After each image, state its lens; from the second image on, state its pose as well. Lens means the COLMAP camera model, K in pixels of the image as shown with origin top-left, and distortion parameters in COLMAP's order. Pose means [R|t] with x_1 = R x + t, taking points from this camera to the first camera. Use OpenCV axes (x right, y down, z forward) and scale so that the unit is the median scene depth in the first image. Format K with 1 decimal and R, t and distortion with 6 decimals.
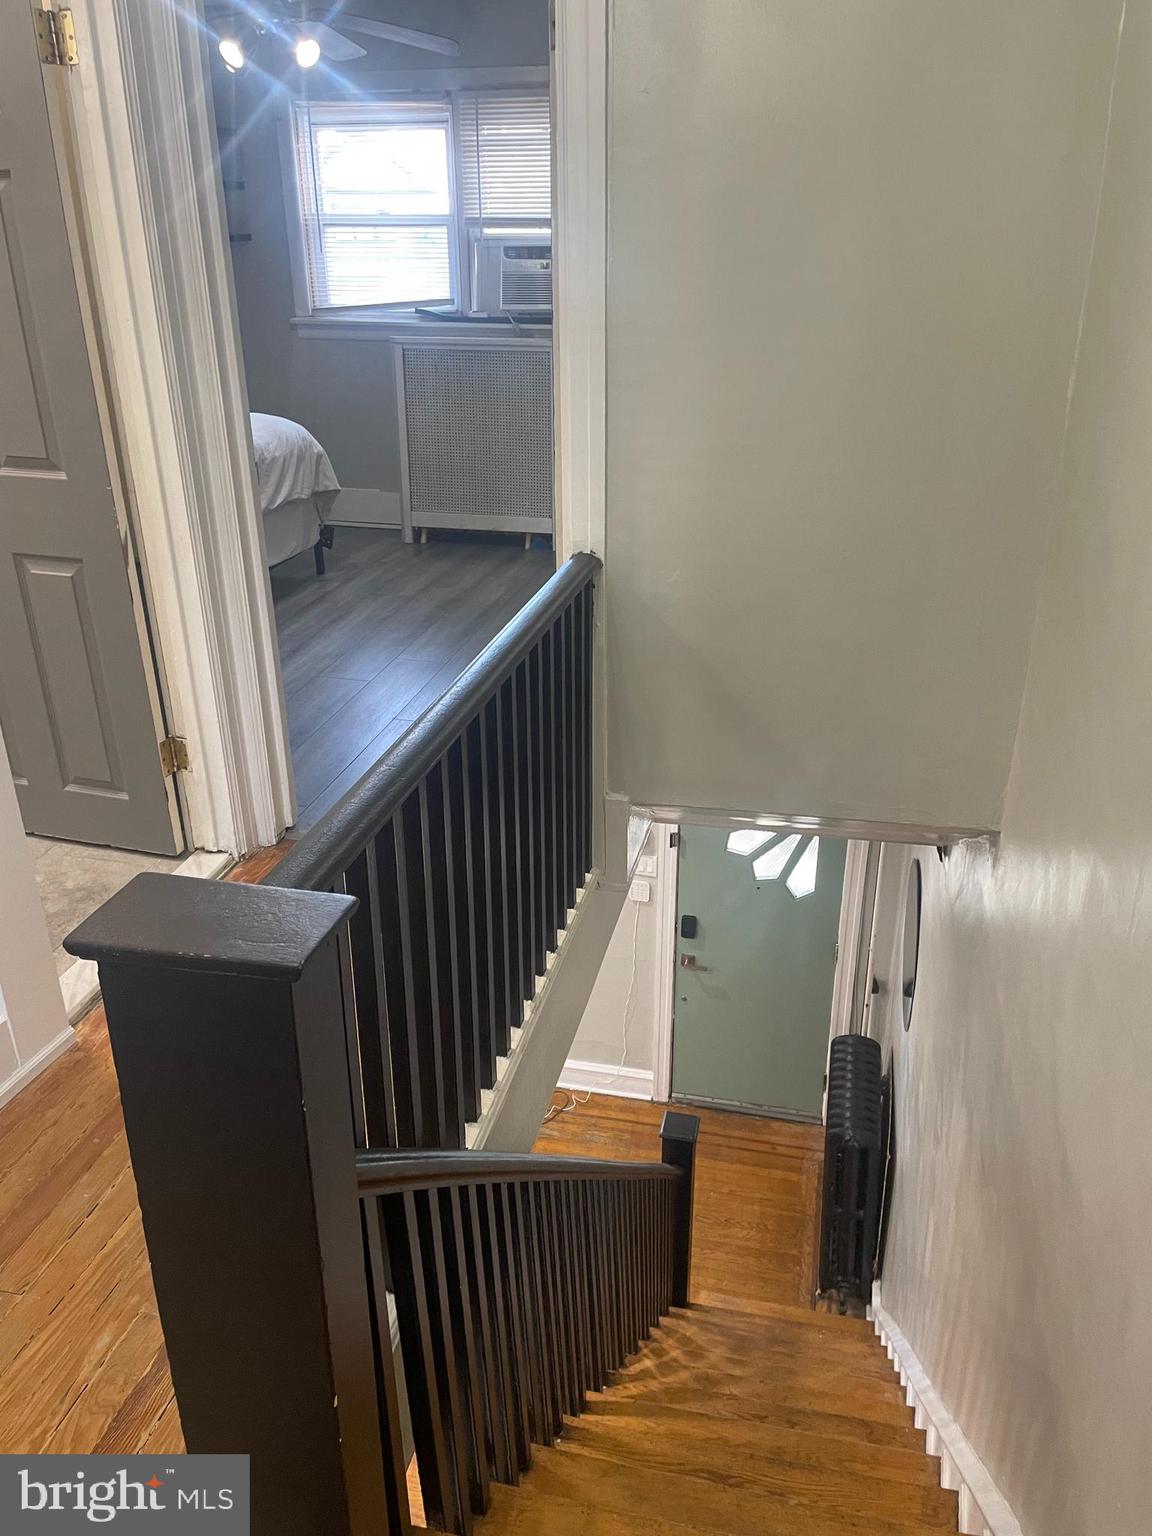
lens RADIAL K [[1160.0, 0, 590.5], [0, 1160.0, 772.9], [0, 0, 1]] dist [0.085200, -0.111554]
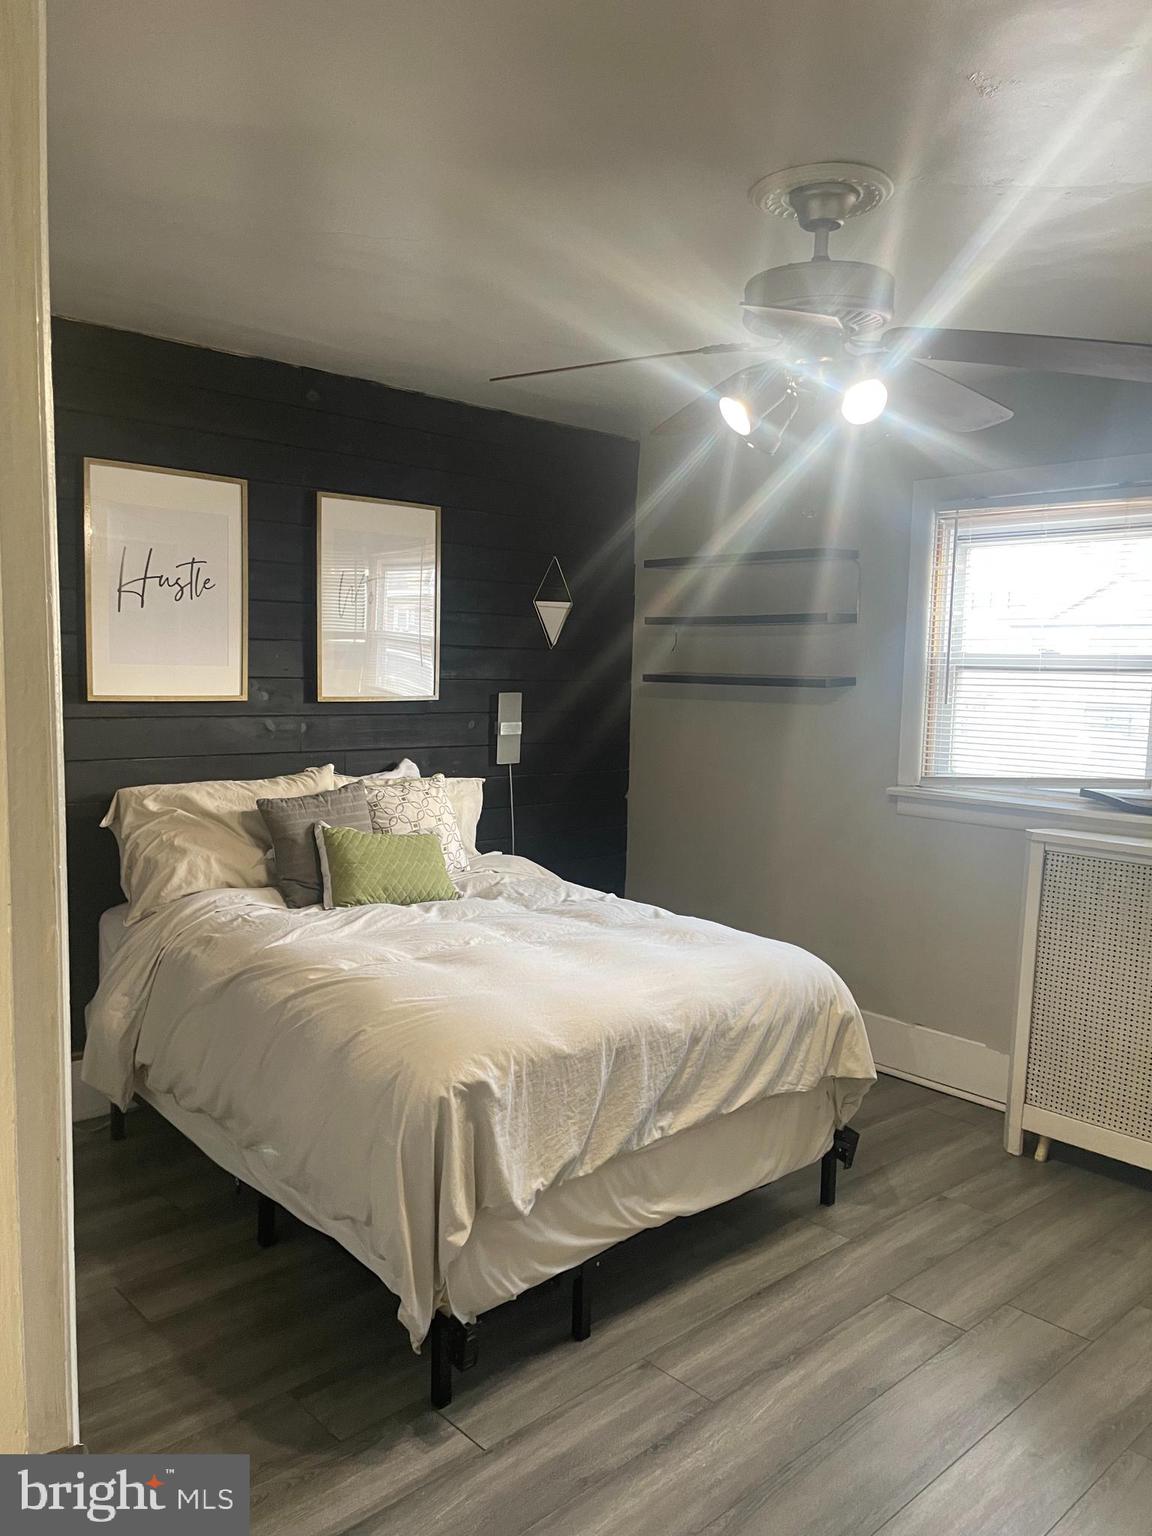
lens RADIAL K [[1160.0, 0, 568.2], [0, 1160.0, 776.3], [0, 0, 1]] dist [0.085200, -0.111554]
pose [[0.816101, 0.075102, -0.573009, -0.014574], [-0.257481, 0.934923, -0.244178, -0.192346], [0.517380, 0.346813, 0.782329, 0.392459]]
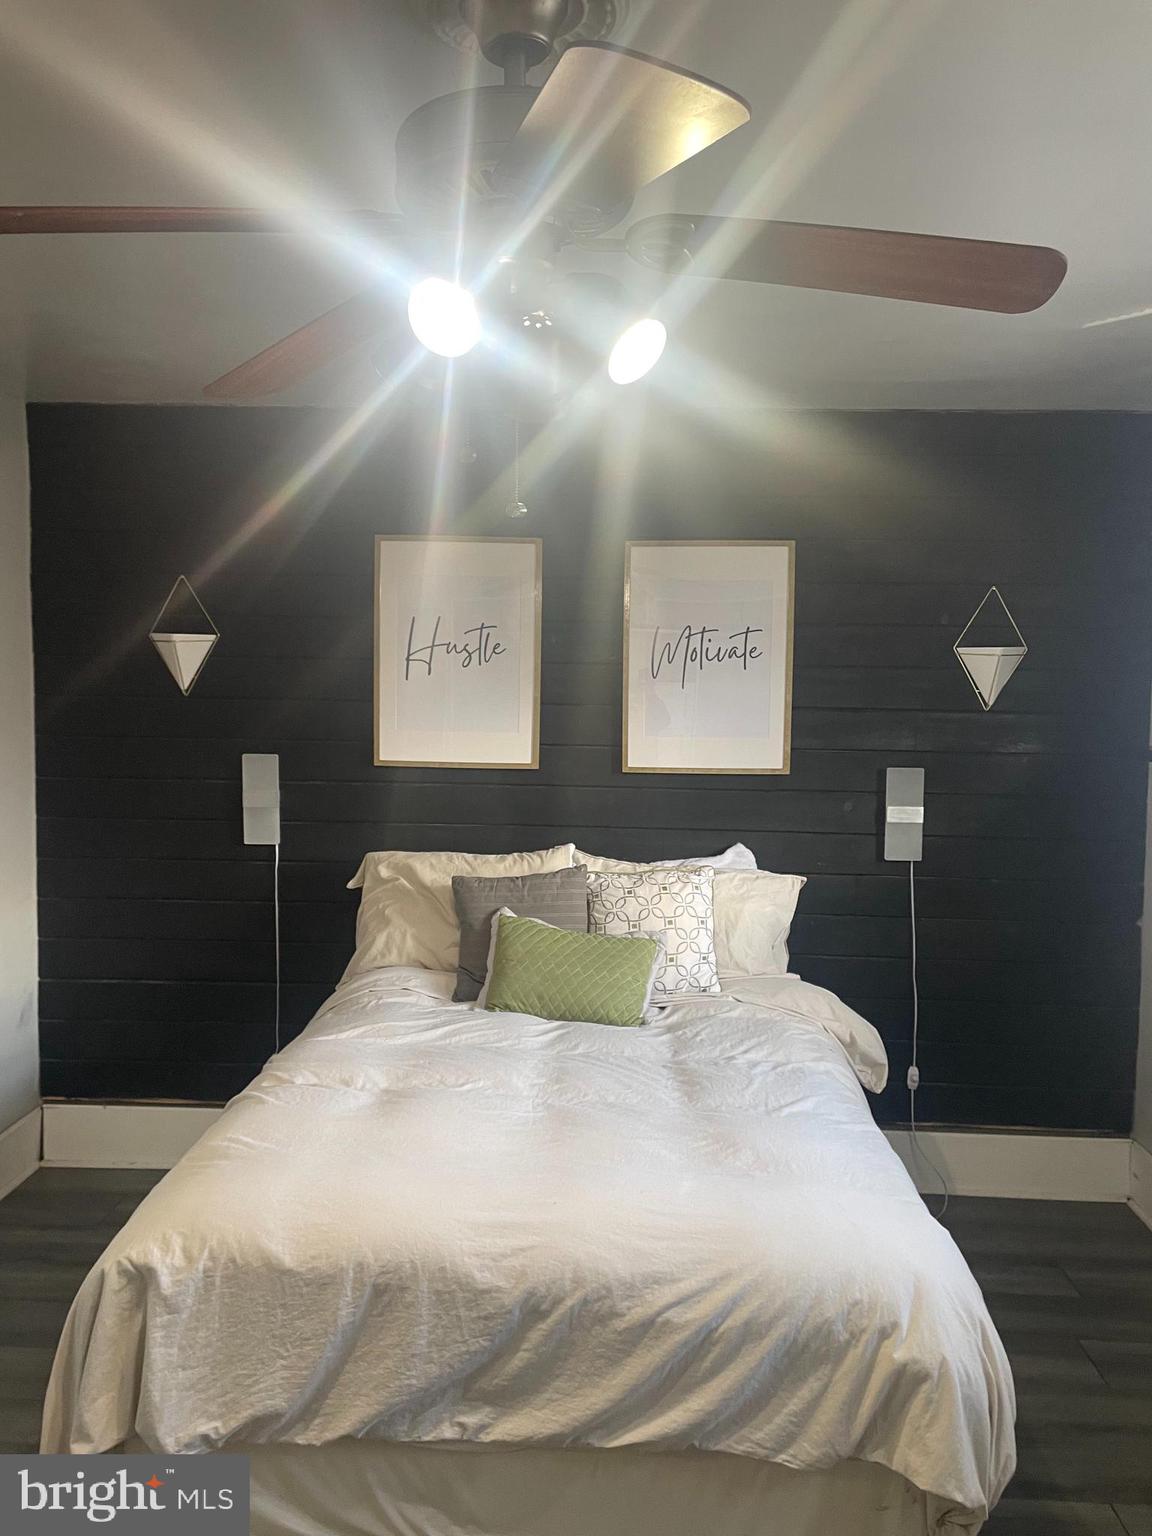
lens RADIAL K [[1160.0, 0, 583.9], [0, 1160.0, 741.9], [0, 0, 1]] dist [0.085200, -0.111554]
pose [[0.167943, 0.045290, -0.984756, 0.075218], [-0.420139, 0.906966, -0.029940, -0.362992], [0.891784, 0.418763, 0.171346, 0.732485]]
